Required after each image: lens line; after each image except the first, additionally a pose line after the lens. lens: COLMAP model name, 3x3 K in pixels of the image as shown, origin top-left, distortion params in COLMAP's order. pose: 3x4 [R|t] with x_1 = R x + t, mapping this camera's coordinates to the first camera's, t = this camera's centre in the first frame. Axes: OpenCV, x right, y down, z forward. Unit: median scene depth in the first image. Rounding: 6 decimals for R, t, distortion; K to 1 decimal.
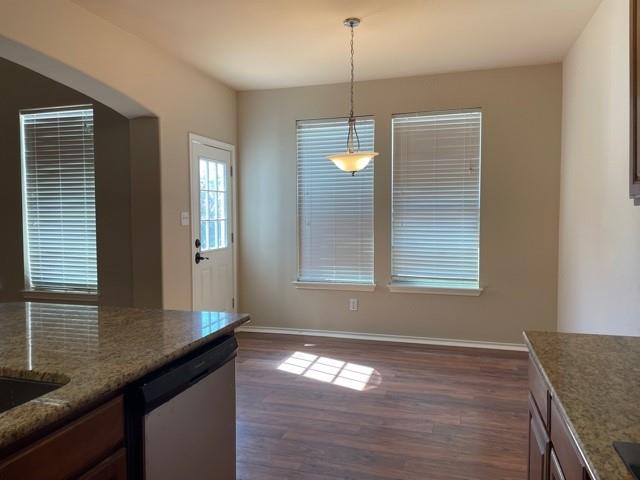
lens RADIAL K [[480.2, 0, 319.2], [0, 480.2, 239.9], [0, 0, 1]] dist [0.029919, -0.000253]
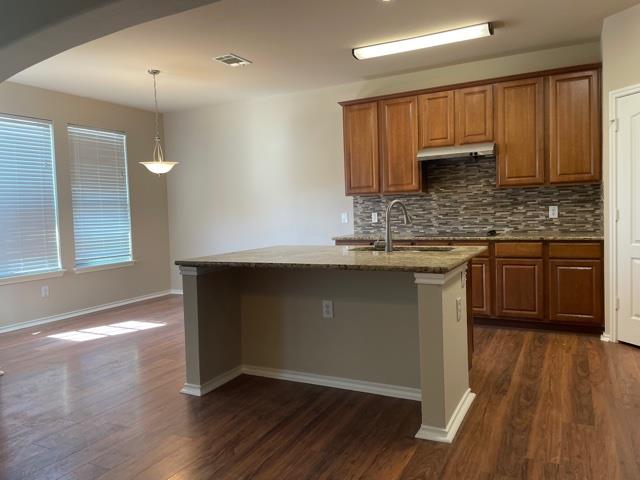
lens RADIAL K [[480.2, 0, 319.9], [0, 480.2, 238.6], [0, 0, 1]] dist [0.029919, -0.000253]
pose [[0.190085, -0.057612, 0.980076, -2.914434], [0.092053, 0.994925, 0.040631, 0.095856], [-0.977442, 0.082496, 0.194424, 0.582391]]
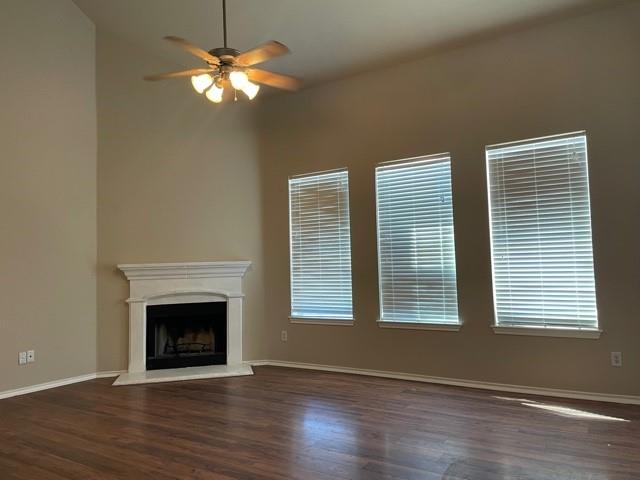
lens RADIAL K [[480.2, 0, 319.9], [0, 480.2, 241.1], [0, 0, 1]] dist [0.029919, -0.000253]
pose [[0.963470, -0.033329, -0.265733, -0.682713], [0.005983, 0.994657, -0.103059, 0.032912], [0.267748, 0.097704, 0.958522, -0.043570]]
